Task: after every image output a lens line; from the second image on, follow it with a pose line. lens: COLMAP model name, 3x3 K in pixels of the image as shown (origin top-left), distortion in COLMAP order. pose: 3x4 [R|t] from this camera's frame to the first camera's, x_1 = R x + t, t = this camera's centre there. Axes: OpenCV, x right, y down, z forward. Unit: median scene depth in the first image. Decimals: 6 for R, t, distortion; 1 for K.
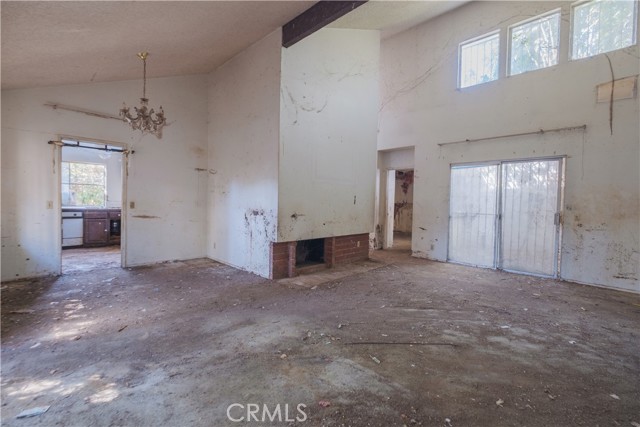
lens RADIAL K [[280.7, 0, 314.9], [0, 280.7, 210.4], [0, 0, 1]] dist [-0.001219, -0.000768]
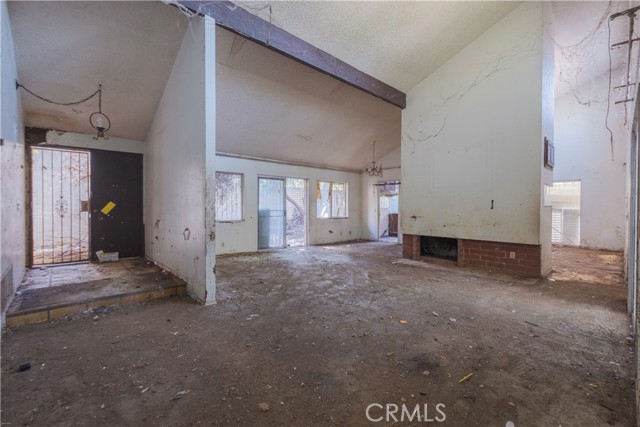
lens RADIAL K [[280.7, 0, 314.9], [0, 280.7, 210.4], [0, 0, 1]] dist [-0.001219, -0.000768]
pose [[-0.041873, -0.009700, -0.999076, 1.483275], [-0.036966, 0.999283, -0.008153, 0.016656], [0.998439, 0.036590, -0.042201, 0.596139]]
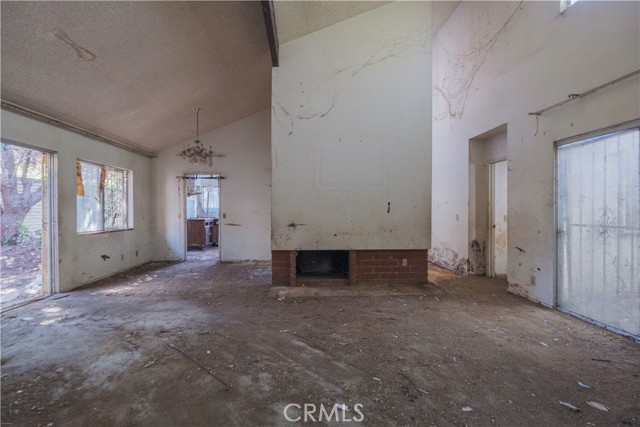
lens RADIAL K [[280.7, 0, 314.9], [0, 280.7, 210.4], [0, 0, 1]] dist [-0.001219, -0.000768]
pose [[0.744070, -0.021843, -0.667744, 0.709950], [-0.004455, 0.999281, -0.037652, 0.004274], [0.668086, 0.030991, 0.743438, 0.326558]]
